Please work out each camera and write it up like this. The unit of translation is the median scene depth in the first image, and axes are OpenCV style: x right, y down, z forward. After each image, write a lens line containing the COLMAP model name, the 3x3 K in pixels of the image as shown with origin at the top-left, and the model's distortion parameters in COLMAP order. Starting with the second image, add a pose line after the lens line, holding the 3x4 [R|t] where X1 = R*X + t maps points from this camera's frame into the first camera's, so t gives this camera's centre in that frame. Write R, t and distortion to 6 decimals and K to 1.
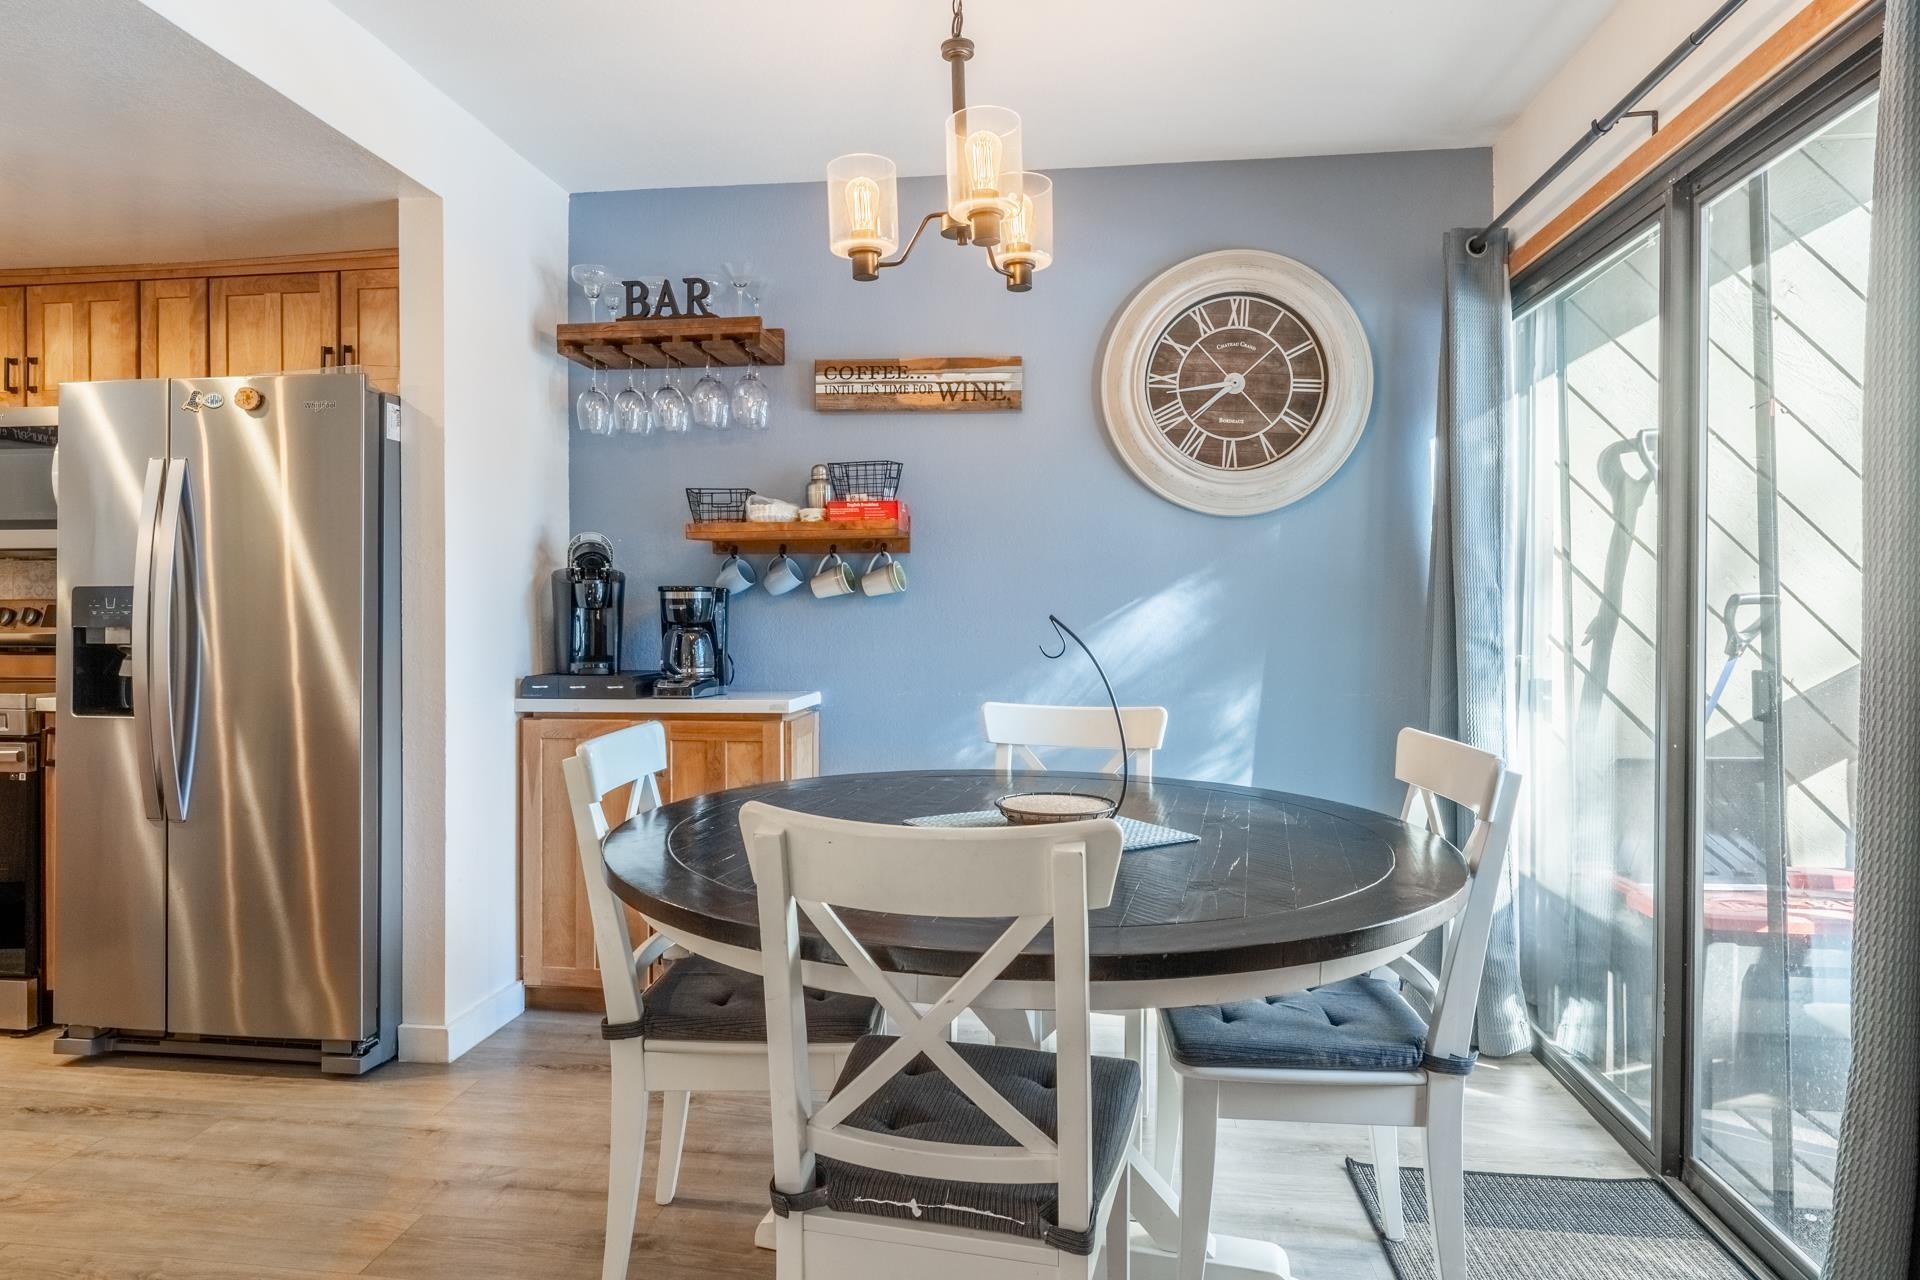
lens RADIAL K [[1108.0, 0, 942.7], [0, 1108.0, 614.2], [0, 0, 1]] dist [-0.004646, -0.000657]
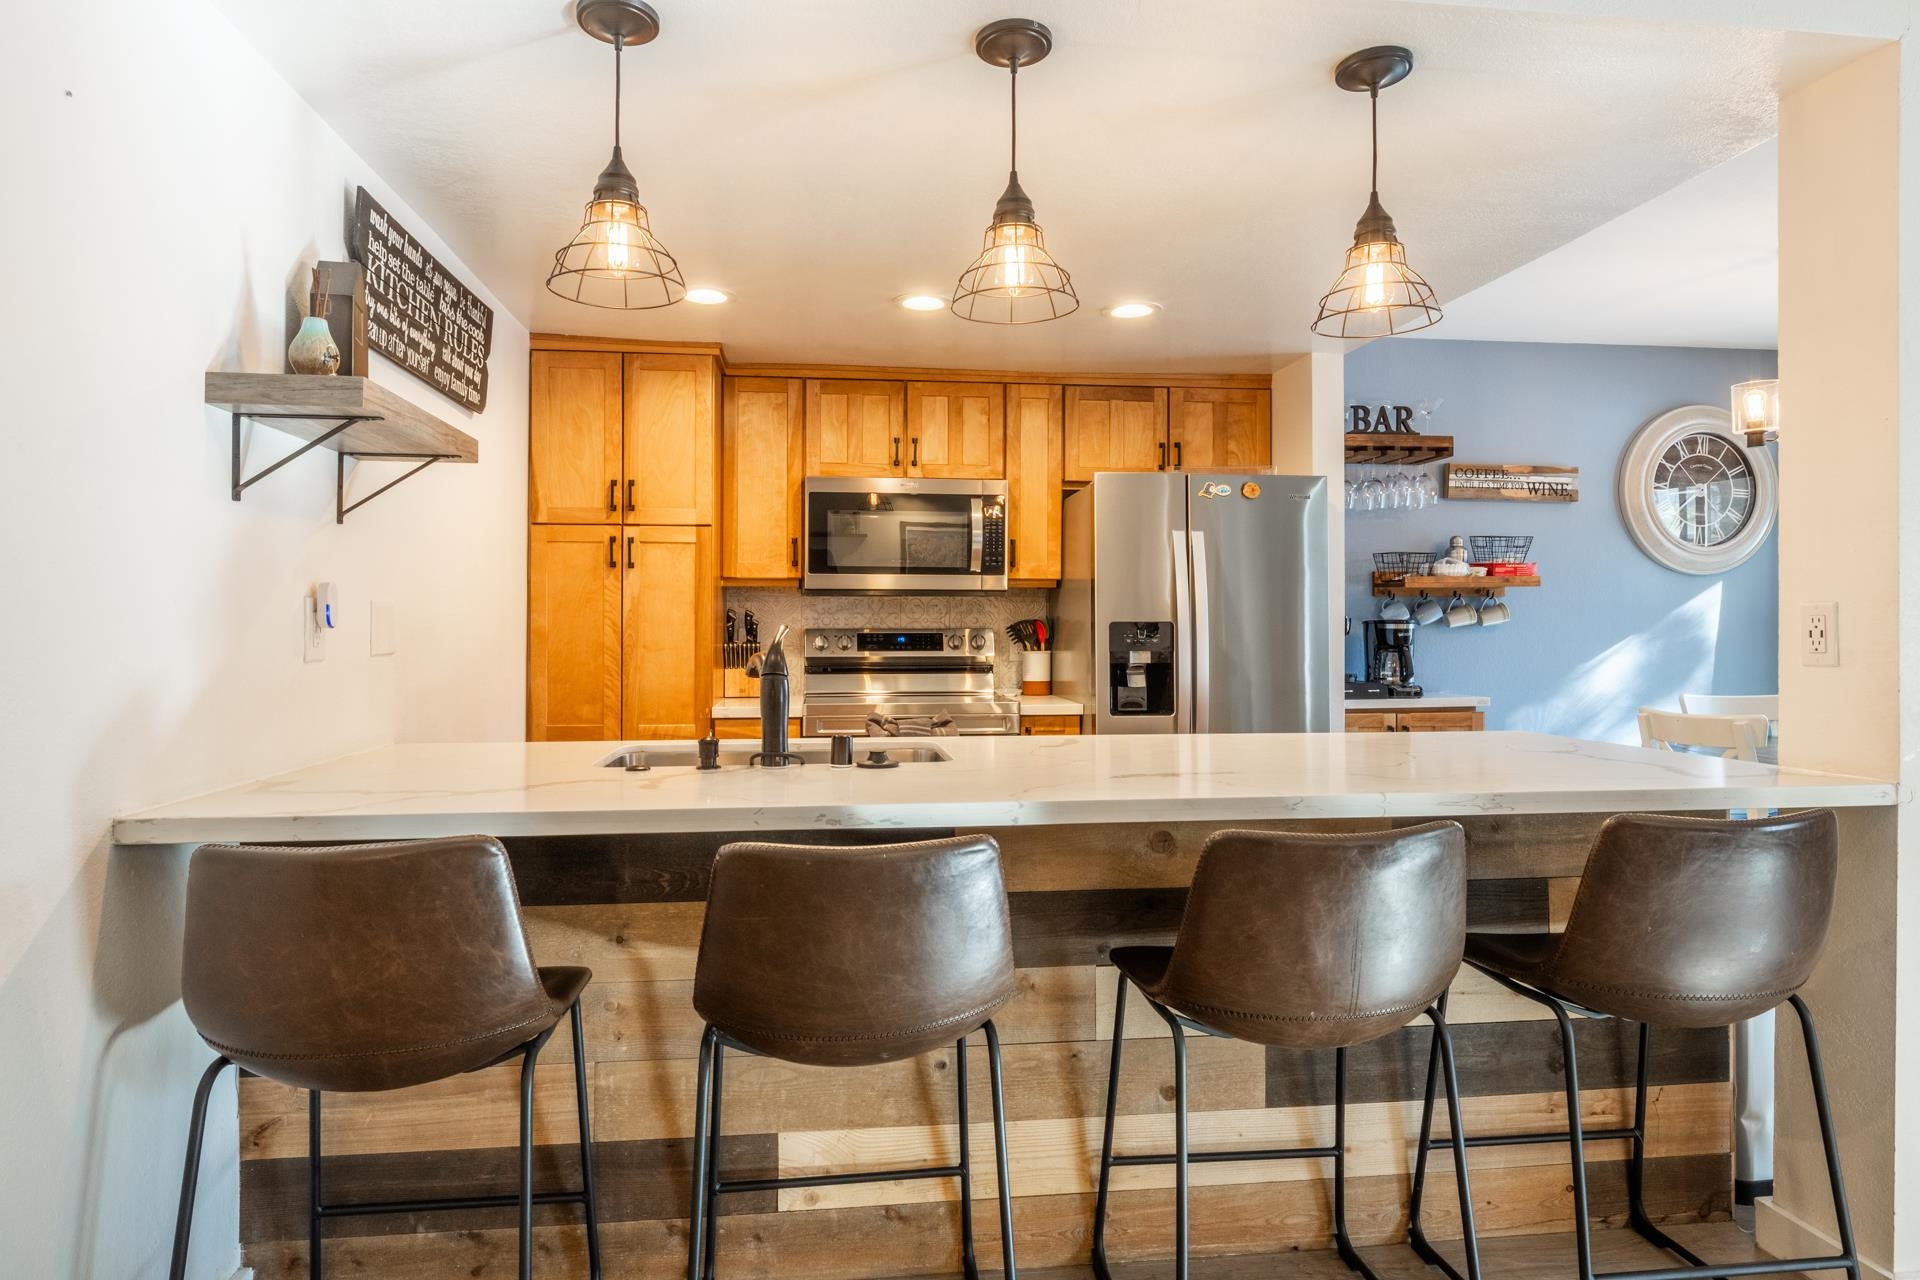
lens RADIAL K [[1086.1, 0, 936.4], [0, 1086.1, 616.4], [0, 0, 1]] dist [-0.002300, 0.000281]
pose [[0.970651, 0.001854, 0.240483, -1.142729], [0.001506, 0.999904, -0.013786, -0.011324], [-0.240486, 0.013744, 0.970555, -0.220471]]
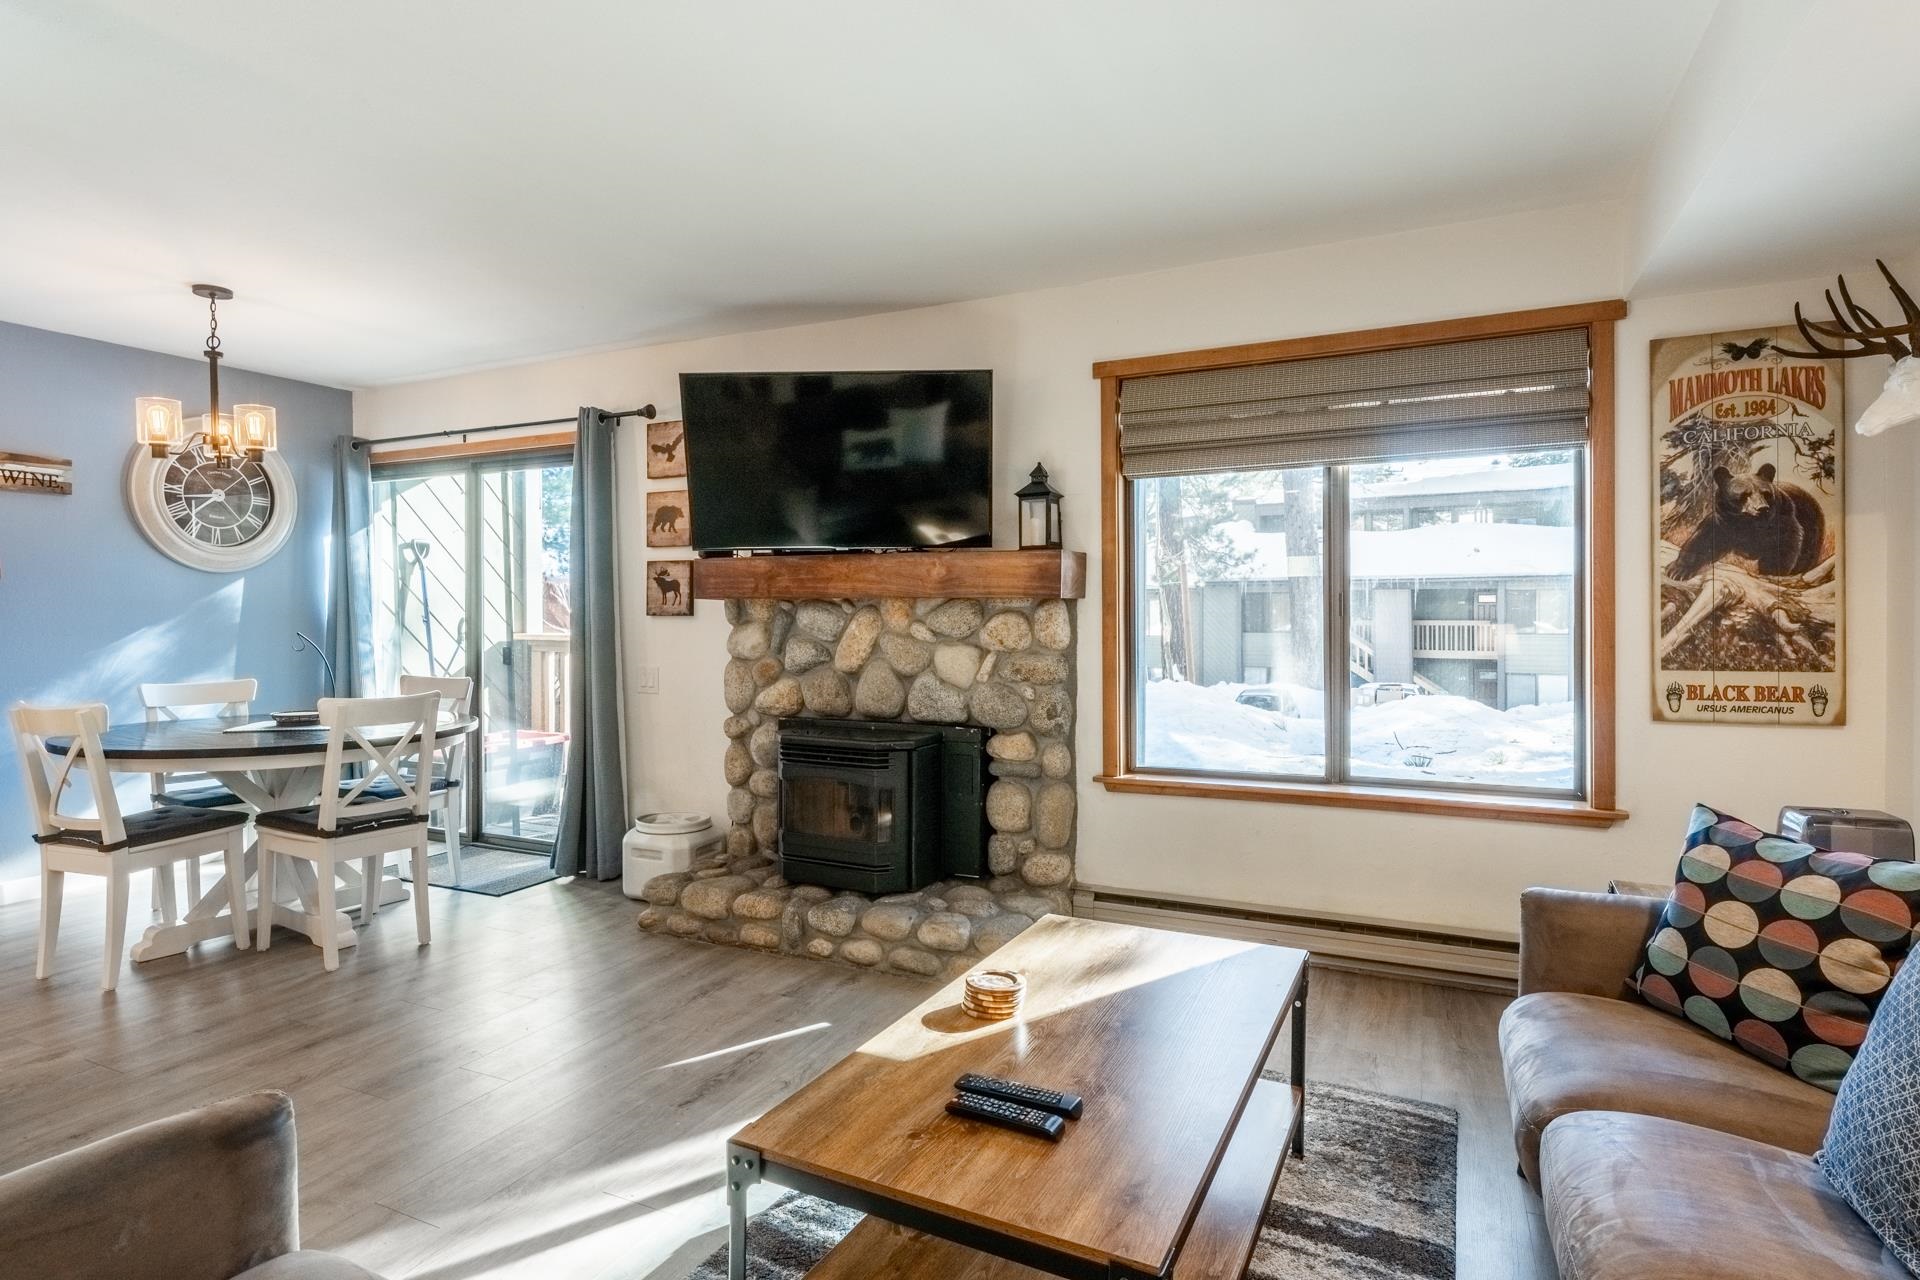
lens RADIAL K [[1001.3, 0, 938.4], [0, 1001.3, 622.8], [0, 0, 1]] dist [-0.005327, -0.000891]
pose [[0.315842, -0.010693, 0.948751, -0.849582], [0.008165, 0.999930, 0.008552, -0.015087], [-0.948777, 0.005046, 0.315908, -0.542716]]
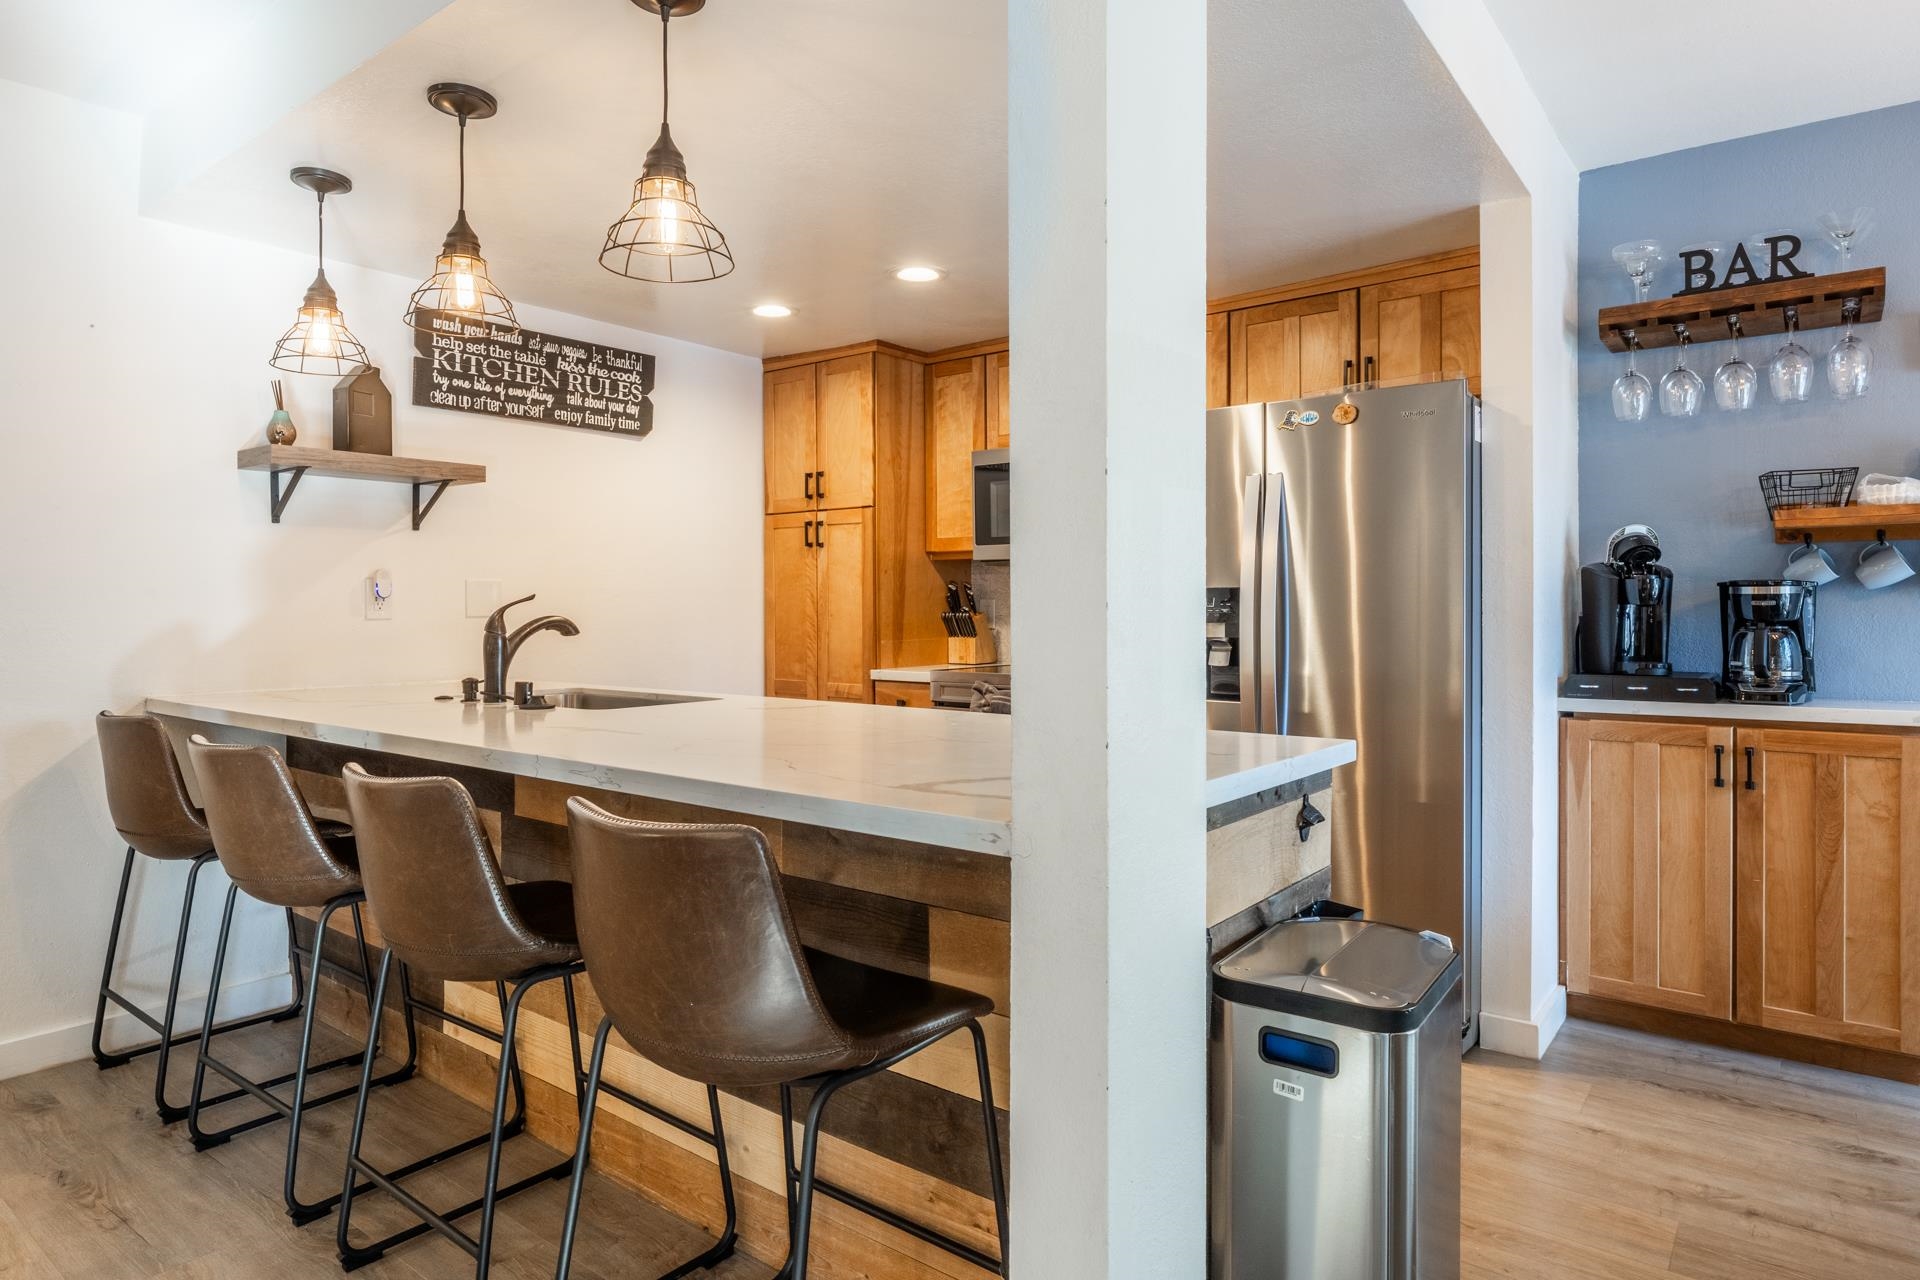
lens RADIAL K [[1103.3, 0, 937.6], [0, 1103.3, 615.7], [0, 0, 1]] dist [-0.004307, -0.000767]
pose [[0.854976, 0.001791, -0.518665, -0.342204], [0.001317, 0.999983, 0.005623, -0.002280], [0.518666, -0.005490, 0.854959, -0.114708]]
